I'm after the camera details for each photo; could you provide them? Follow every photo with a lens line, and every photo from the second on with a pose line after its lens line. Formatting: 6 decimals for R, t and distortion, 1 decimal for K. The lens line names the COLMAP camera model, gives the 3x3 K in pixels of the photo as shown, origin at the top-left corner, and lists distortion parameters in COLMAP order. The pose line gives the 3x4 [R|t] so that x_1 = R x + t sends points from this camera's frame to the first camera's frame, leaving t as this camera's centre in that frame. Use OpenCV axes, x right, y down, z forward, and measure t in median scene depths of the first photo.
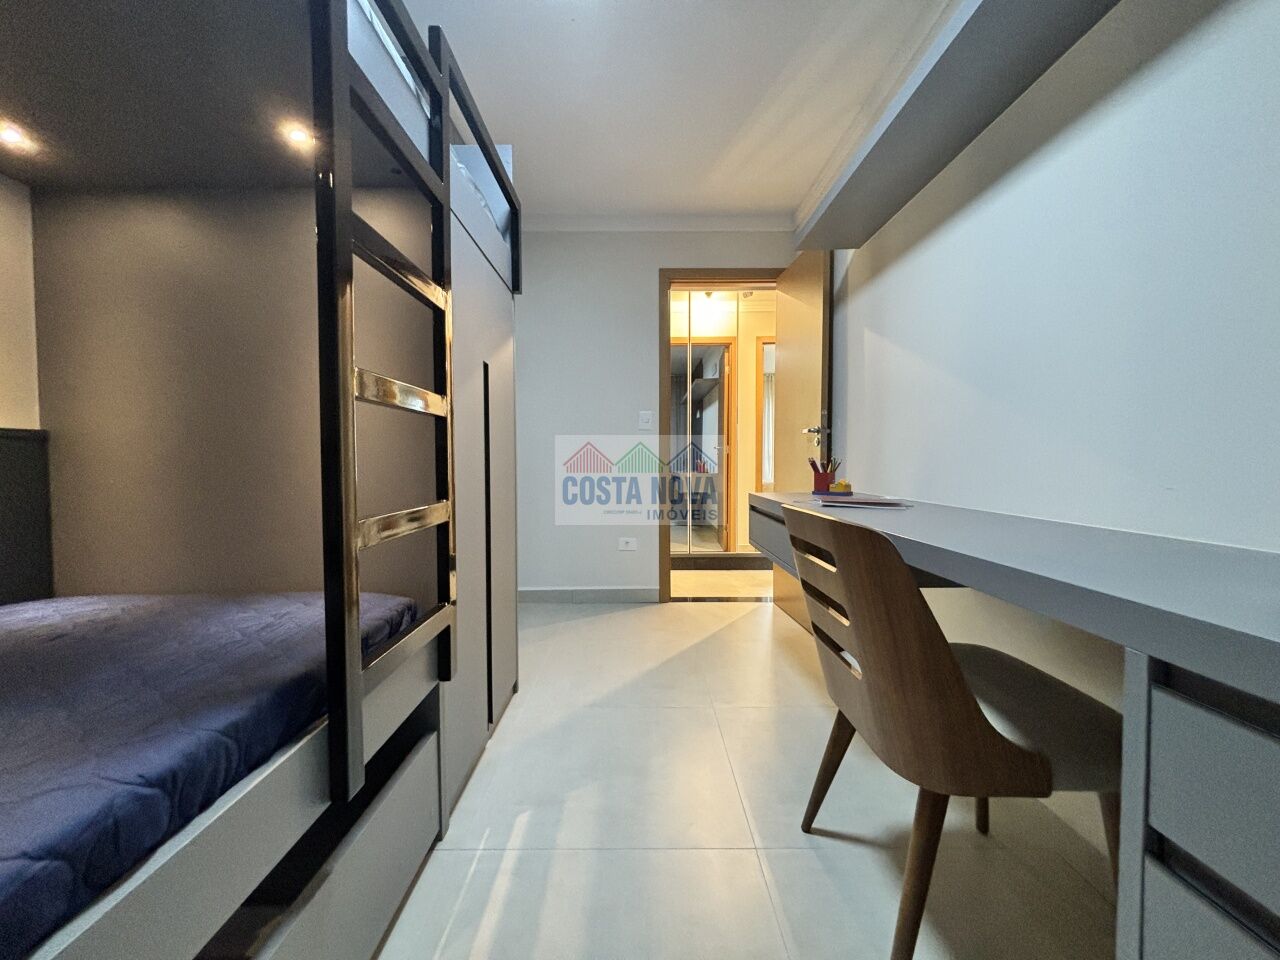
lens RADIAL K [[515.2, 0, 635.1], [0, 515.2, 483.9], [0, 0, 1]] dist [0.000453, 0.000096]
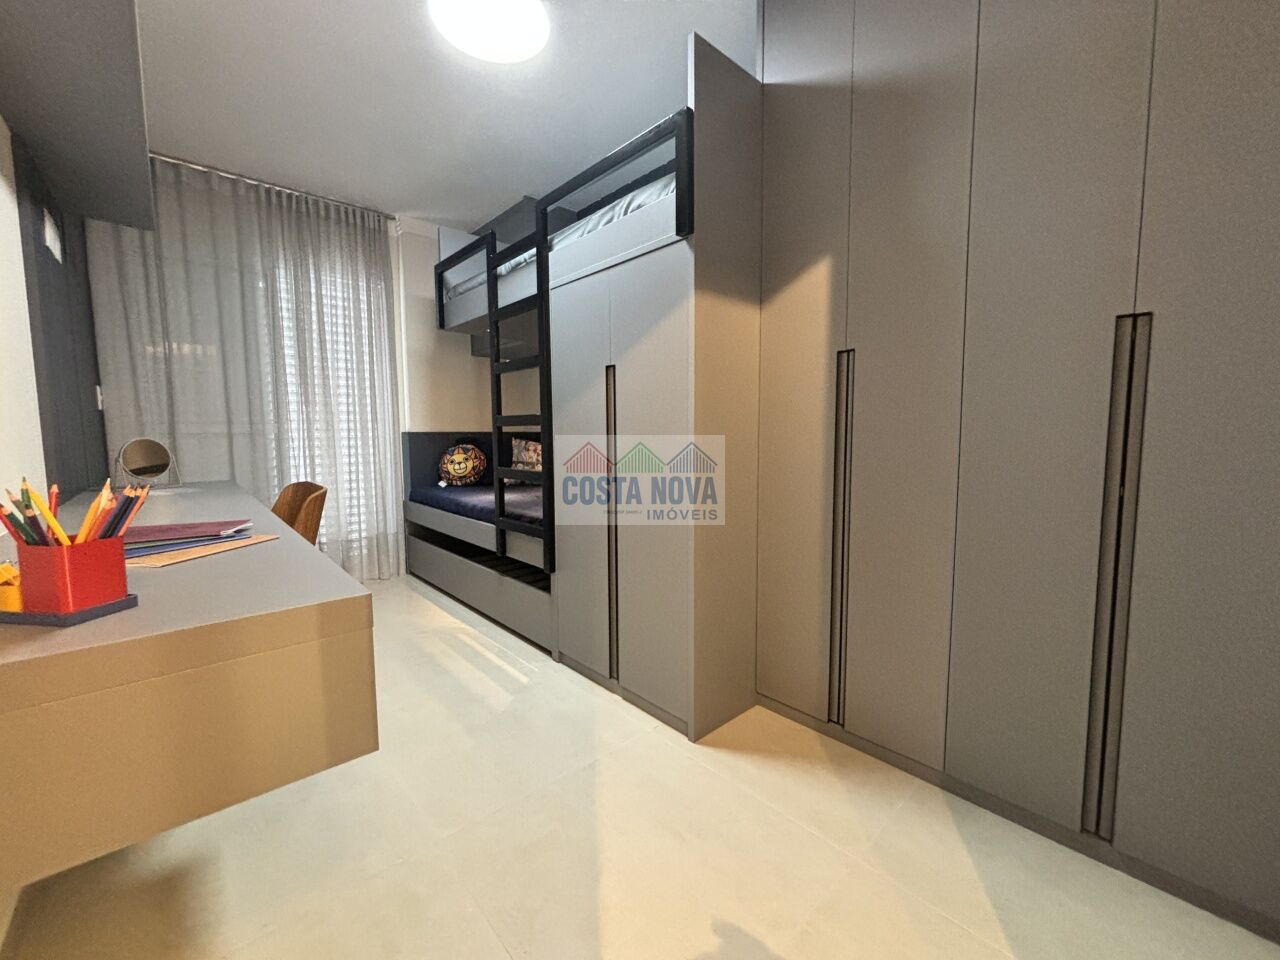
lens RADIAL K [[515.2, 0, 637.7], [0, 515.2, 476.3], [0, 0, 1]] dist [0.000453, 0.000096]
pose [[-0.742361, 0.065605, -0.666780, 0.581063], [-0.018729, 0.992774, 0.118531, -0.167578], [0.669738, 0.100481, -0.735768, 2.544931]]
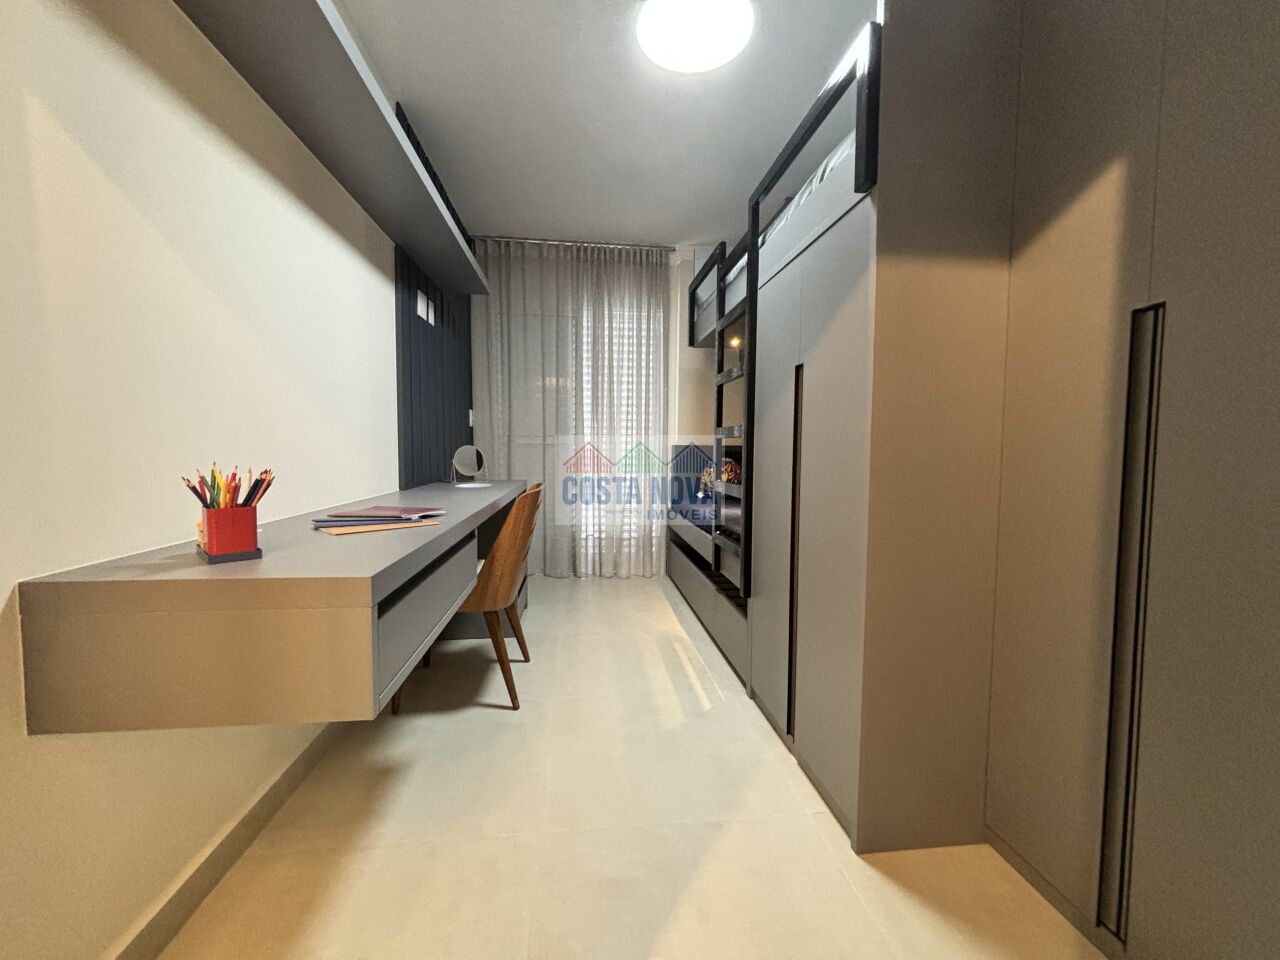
lens RADIAL K [[515.2, 0, 642.8], [0, 515.2, 478.2], [0, 0, 1]] dist [0.000453, 0.000096]
pose [[-0.992678, 0.001926, -0.120779, 0.155153], [-0.010151, 0.995006, 0.099296, -0.154061], [0.120367, 0.099795, -0.987701, 2.602954]]
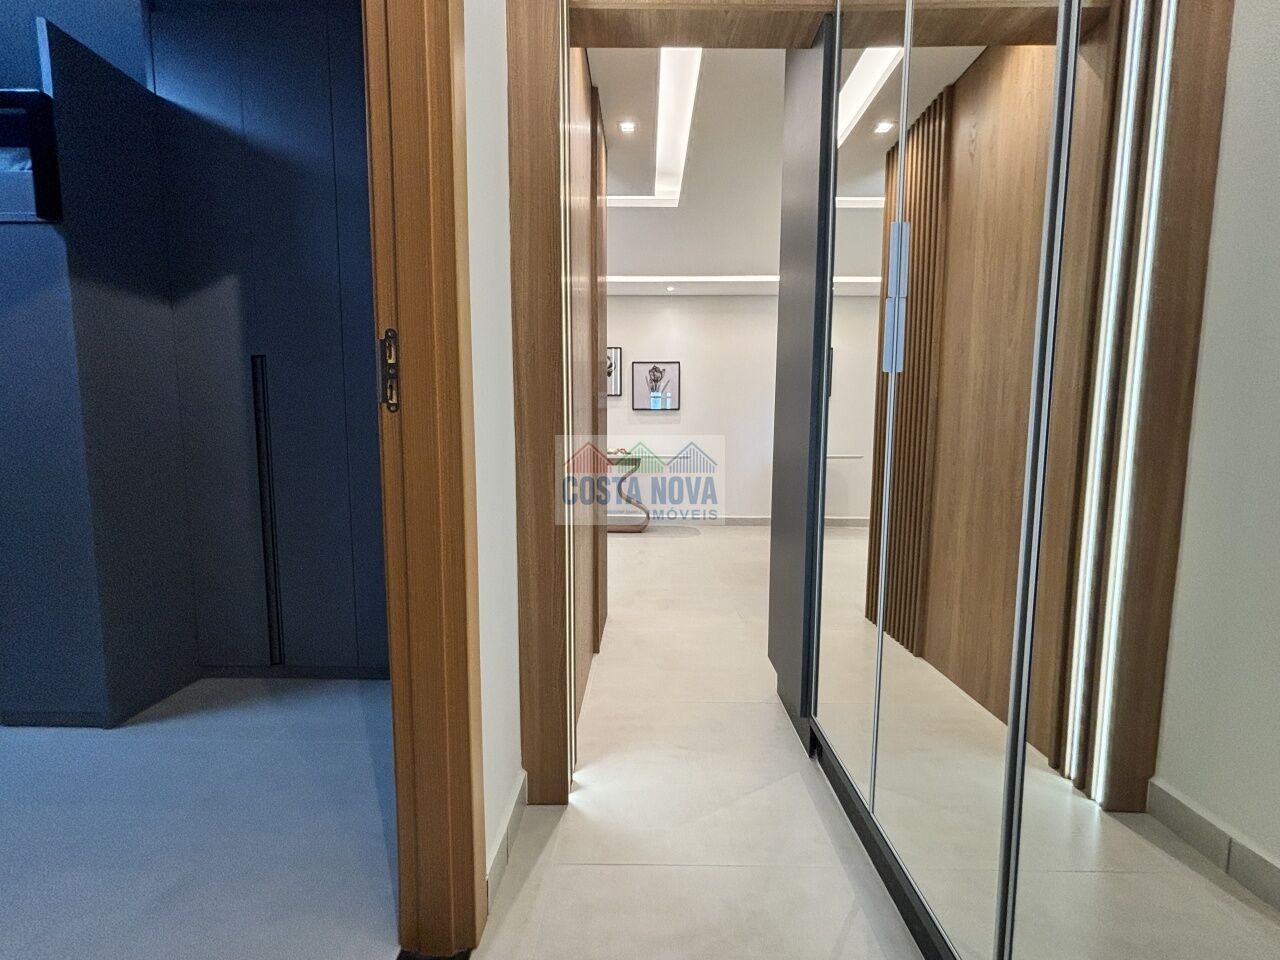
lens RADIAL K [[515.2, 0, 633.7], [0, 515.2, 477.0], [0, 0, 1]] dist [0.000453, 0.000096]
pose [[-0.016332, 0.091967, -0.995628, 0.893345], [-0.045021, 0.994683, 0.092618, -0.166166], [0.998853, 0.046337, -0.012105, 3.090005]]
